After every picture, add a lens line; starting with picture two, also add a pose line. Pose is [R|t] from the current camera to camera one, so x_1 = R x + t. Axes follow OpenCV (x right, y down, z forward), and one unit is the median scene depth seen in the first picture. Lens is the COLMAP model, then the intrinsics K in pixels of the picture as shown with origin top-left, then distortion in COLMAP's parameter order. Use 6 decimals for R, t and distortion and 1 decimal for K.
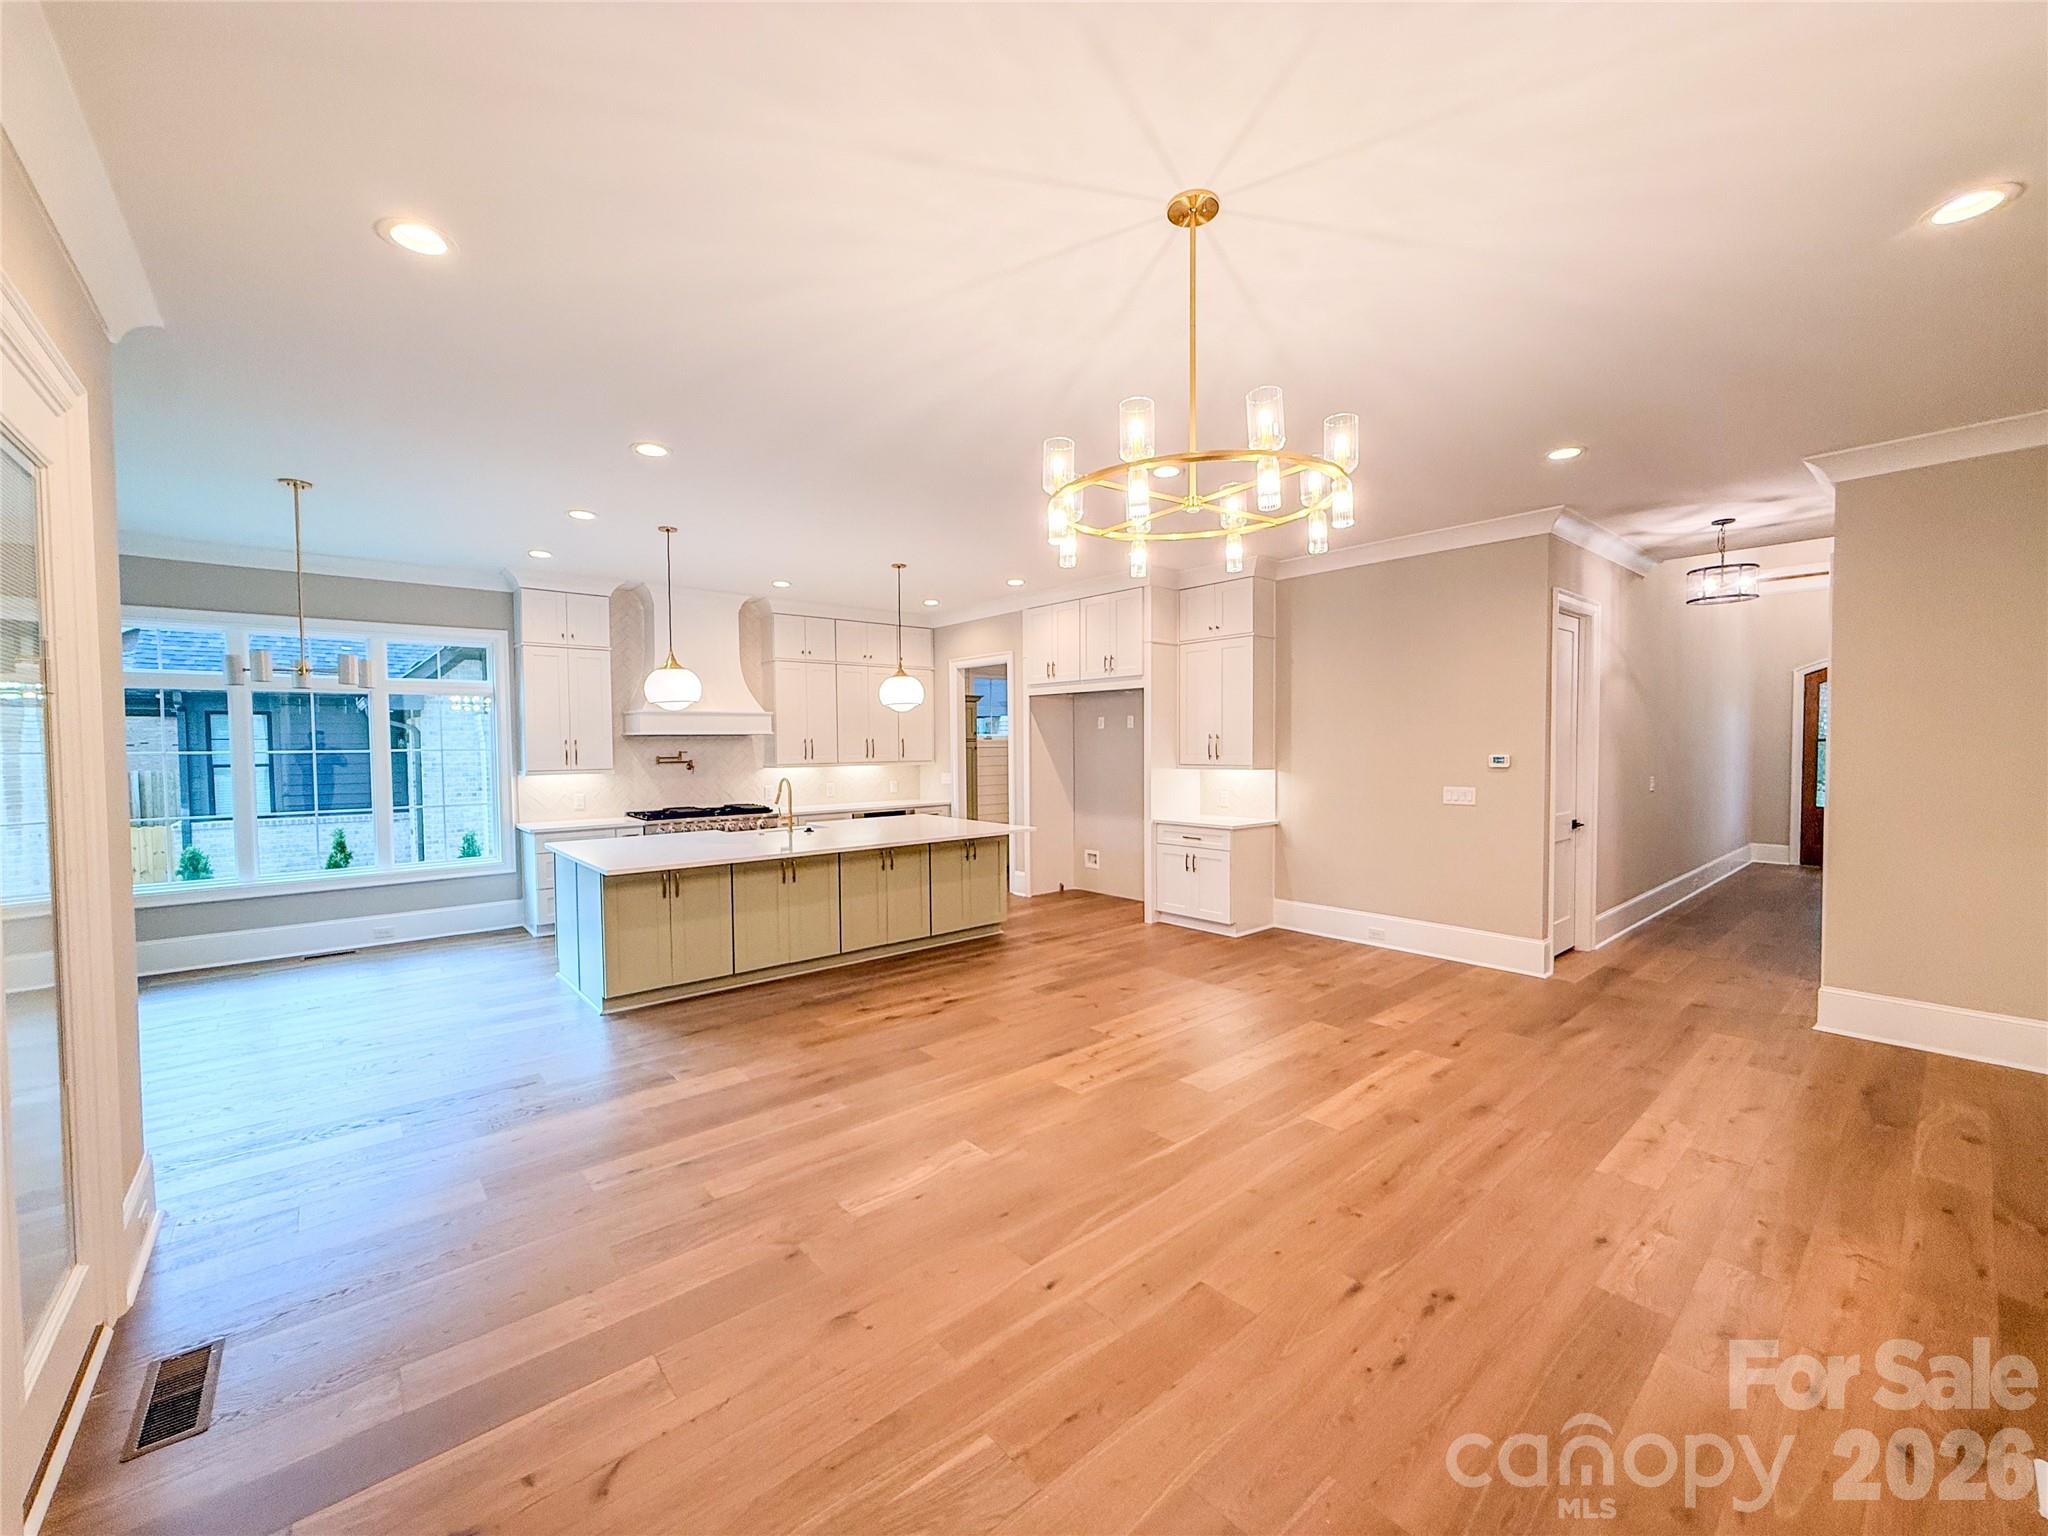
lens RADIAL K [[813.4, 0, 1022.2], [0, 813.4, 771.7], [0, 0, 1]] dist [0.001170, -0.000041]
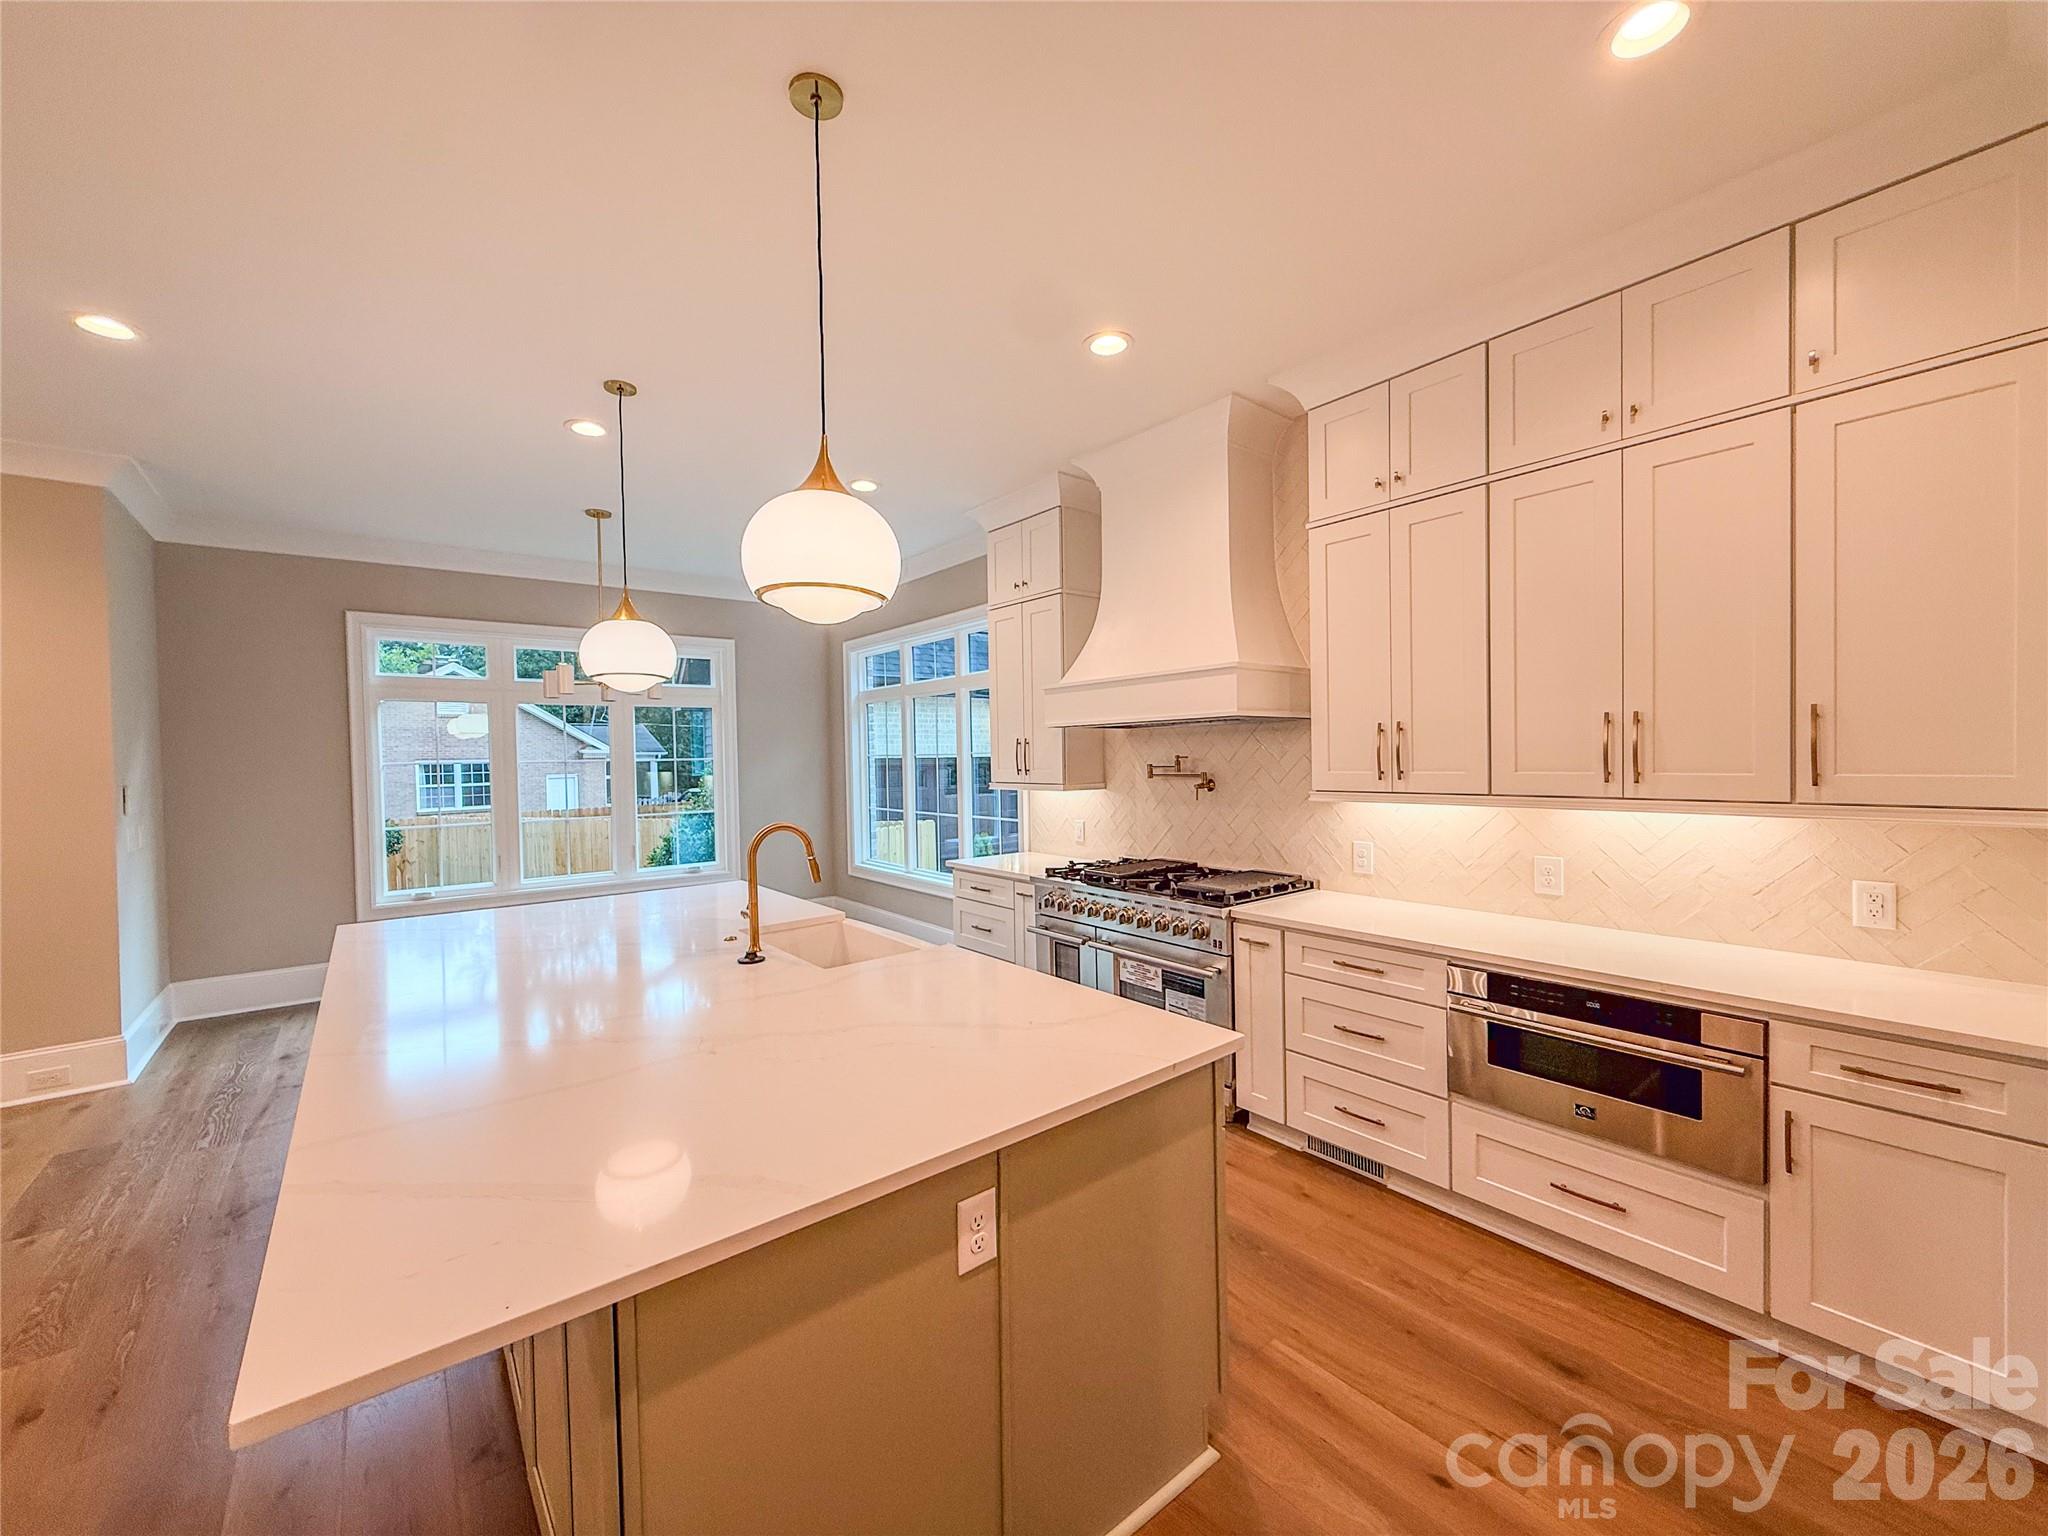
lens RADIAL K [[815.0, 0, 1025.1], [0, 815.0, 770.2], [0, 0, 1]] dist [0.001253, -0.000123]
pose [[-0.036642, 0.027630, -0.998946, 0.148552], [-0.018210, 0.999433, 0.028311, -0.038751], [0.999163, 0.019228, -0.036118, 1.250850]]
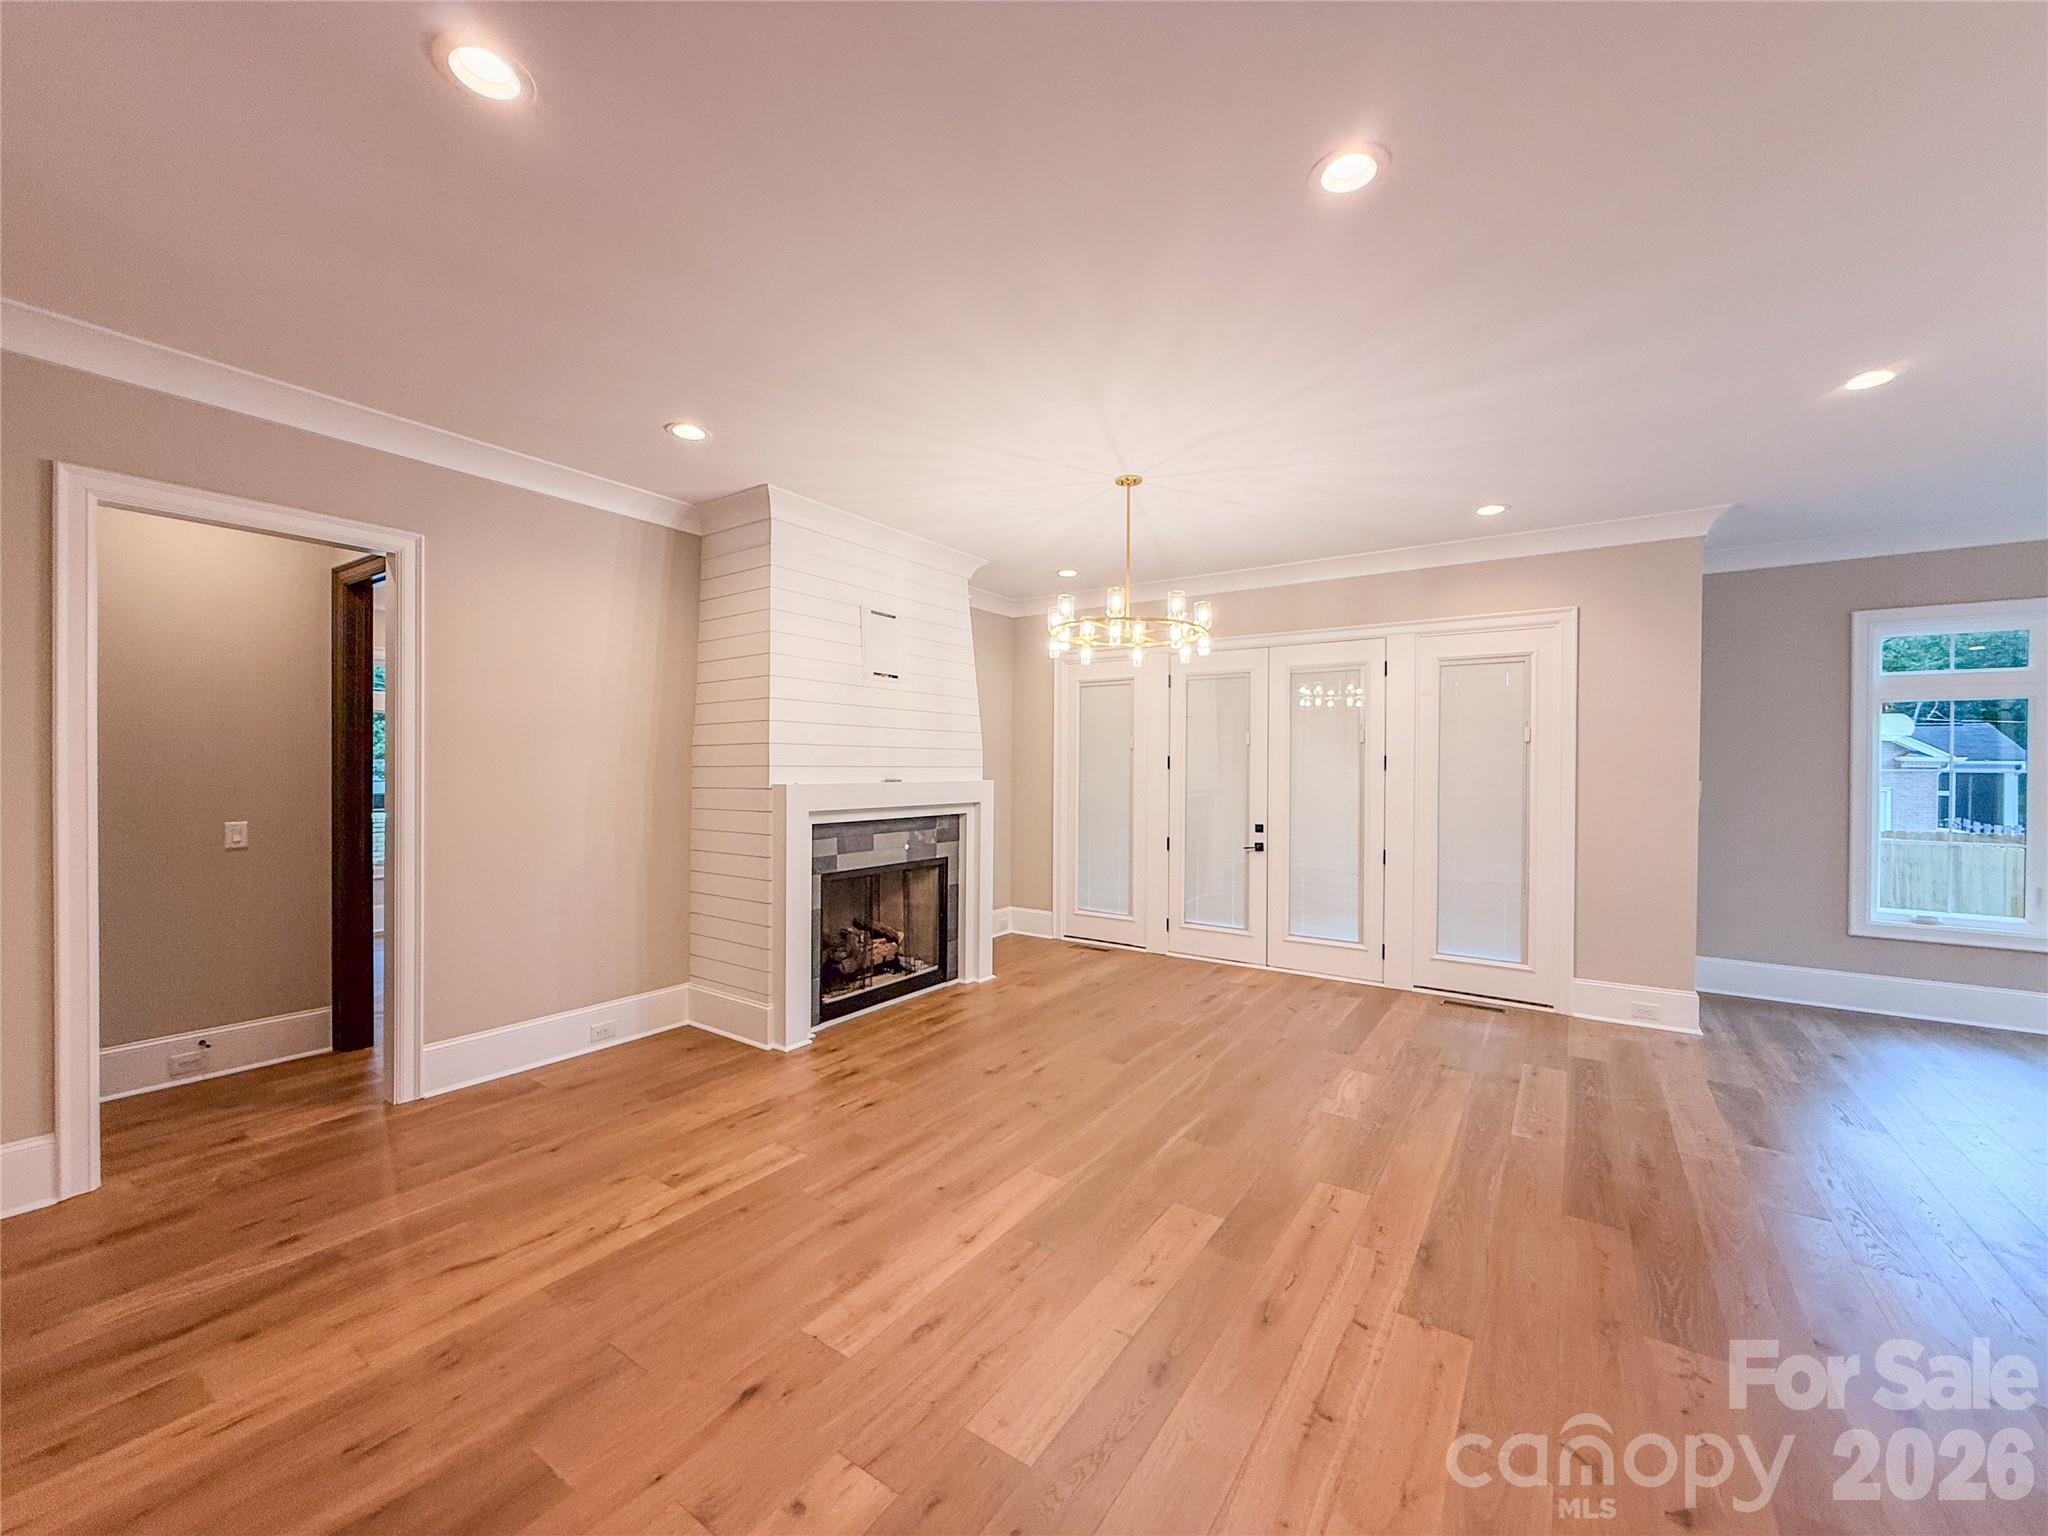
lens RADIAL K [[813.4, 0, 1022.2], [0, 813.4, 771.7], [0, 0, 1]] dist [0.001170, -0.000041]
pose [[-0.965973, 0.002983, -0.258626, 0.364351], [-0.008347, 0.999053, 0.042698, -0.033865], [0.258508, 0.043404, -0.965034, 1.077367]]
